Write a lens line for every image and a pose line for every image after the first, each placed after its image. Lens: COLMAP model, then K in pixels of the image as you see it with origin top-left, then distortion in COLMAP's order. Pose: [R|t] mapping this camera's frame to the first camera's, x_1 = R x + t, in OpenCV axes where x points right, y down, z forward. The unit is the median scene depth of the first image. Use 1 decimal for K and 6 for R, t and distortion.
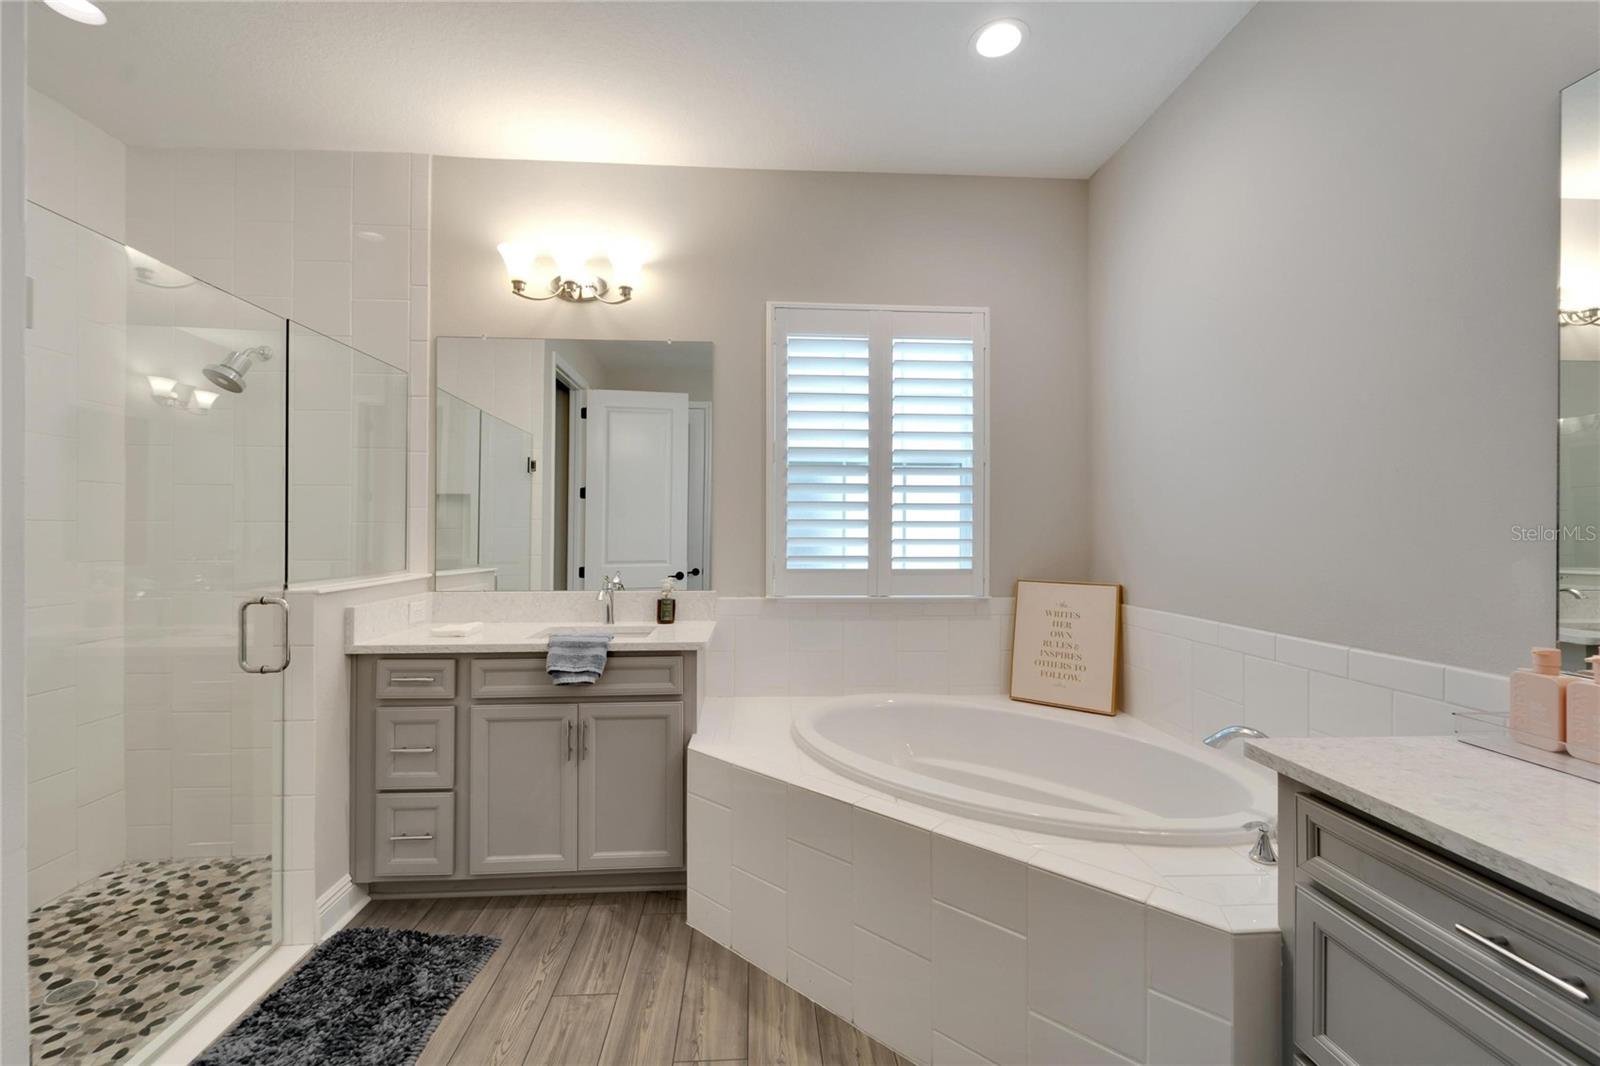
lens RADIAL K [[644.6, 0, 792.3], [0, 644.6, 530.8], [0, 0, 1]] dist [0.000928, -0.000091]
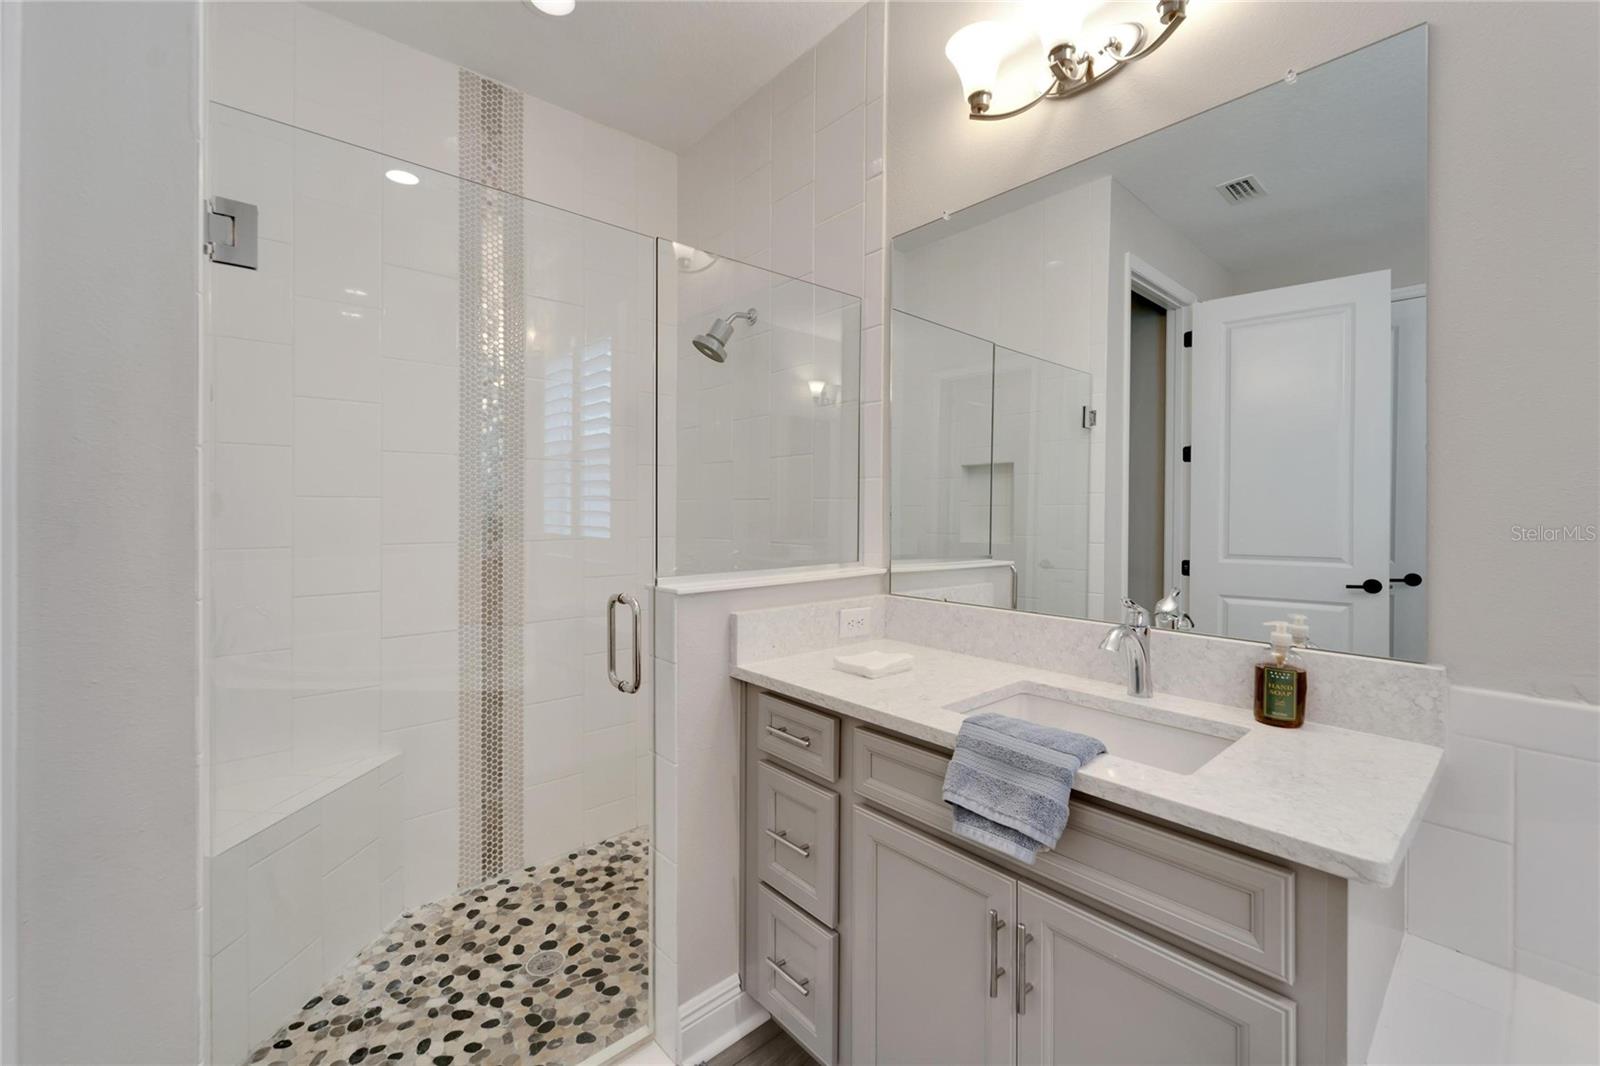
lens RADIAL K [[652.2, 0, 793.0], [0, 652.2, 508.7], [0, 0, 1]] dist [0.000760, 0.000414]
pose [[0.606428, 0.002115, -0.795135, -0.056367], [-0.000883, 0.999998, 0.001987, -0.001894], [0.795138, -0.000503, 0.606429, 0.587029]]
